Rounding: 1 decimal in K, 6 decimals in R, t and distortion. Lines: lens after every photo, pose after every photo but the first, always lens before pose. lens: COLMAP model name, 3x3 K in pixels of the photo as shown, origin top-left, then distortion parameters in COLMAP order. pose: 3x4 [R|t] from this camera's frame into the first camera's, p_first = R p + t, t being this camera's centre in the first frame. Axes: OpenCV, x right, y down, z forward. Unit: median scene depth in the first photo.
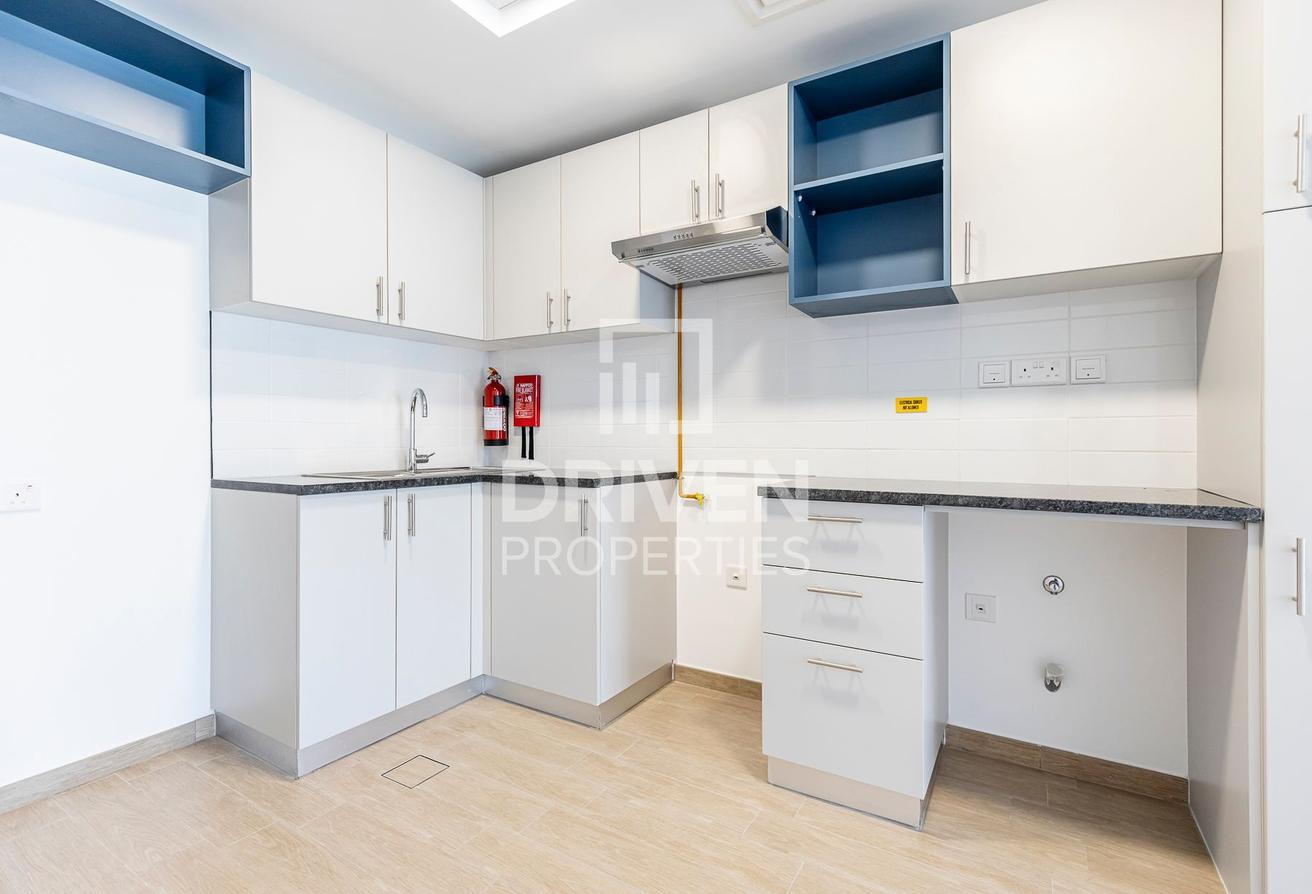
lens RADIAL K [[613.9, 0, 634.8], [0, 613.9, 454.9], [0, 0, 1]] dist [0.013883, -0.001873]
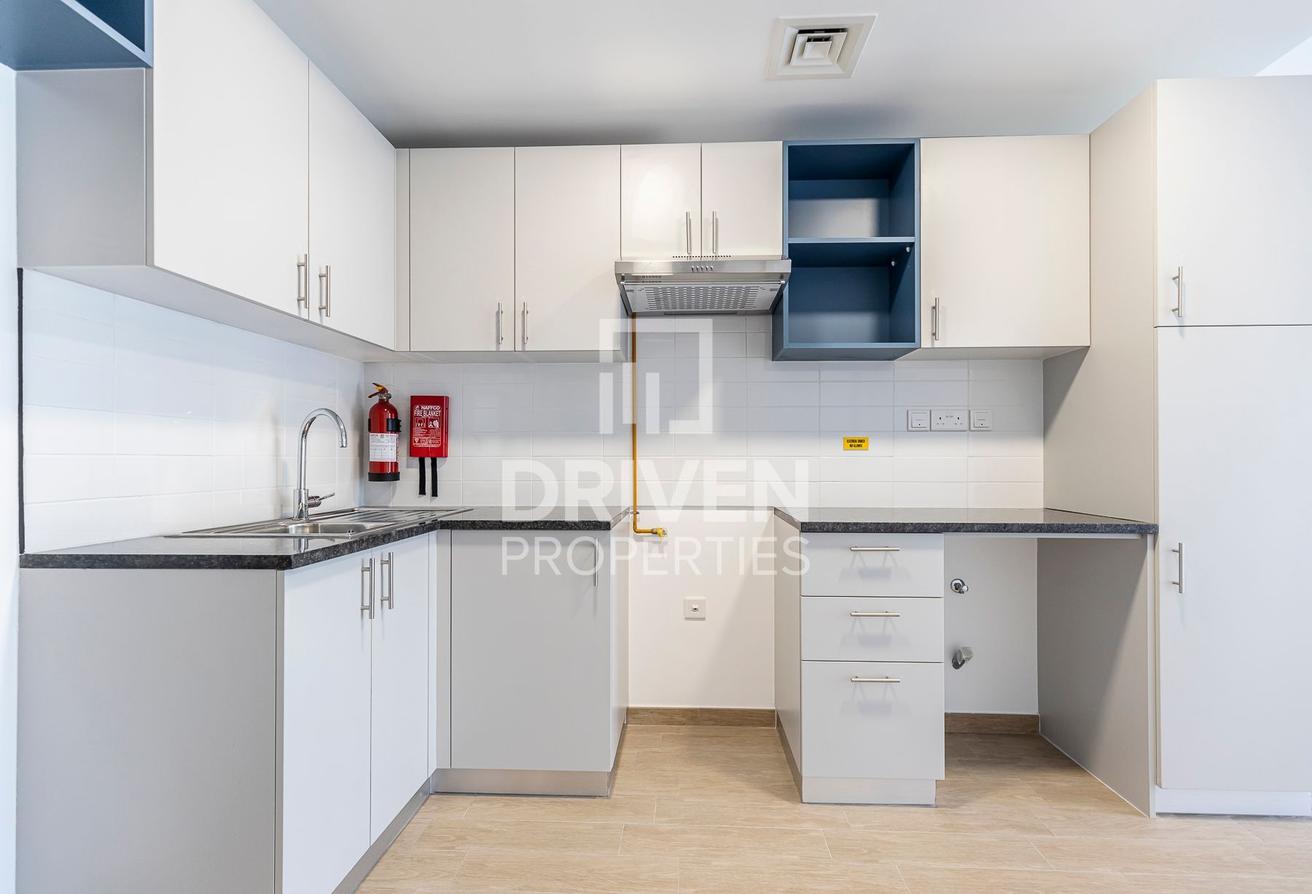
lens RADIAL K [[602.2, 0, 656.4], [0, 602.2, 472.3], [0, 0, 1]] dist [0.009594, -0.000969]
pose [[0.868212, -0.009955, 0.496094, -0.460633], [0.011922, 0.999929, -0.000800, -0.031534], [-0.496051, 0.006609, 0.868268, 0.204100]]
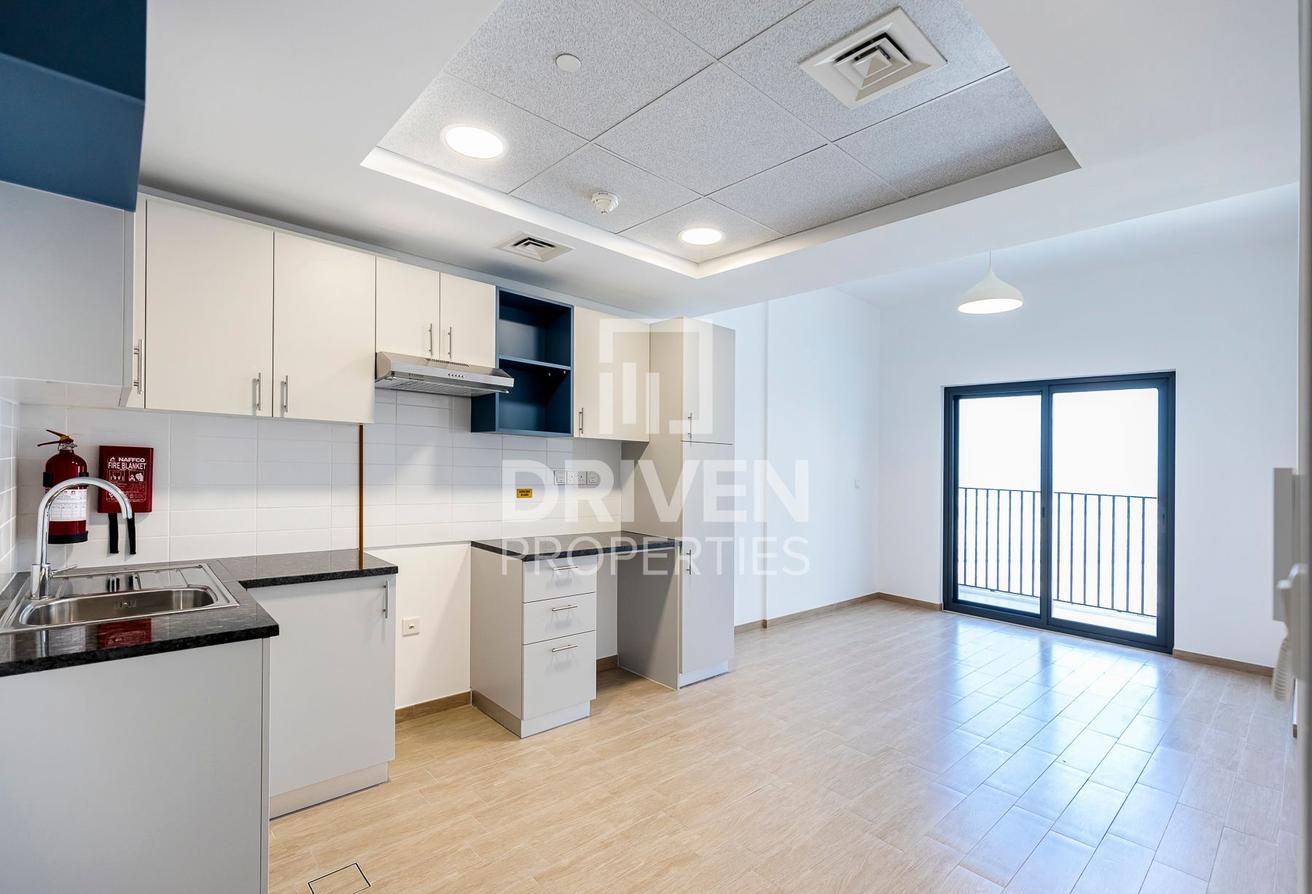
lens RADIAL K [[602.2, 0, 655.2], [0, 602.2, 472.3], [0, 0, 1]] dist [0.009594, -0.000969]
pose [[0.261076, -0.002997, 0.965314, -1.087197], [-0.005017, 0.999977, 0.004461, -0.152869], [-0.965305, -0.006008, 0.261055, 0.234150]]
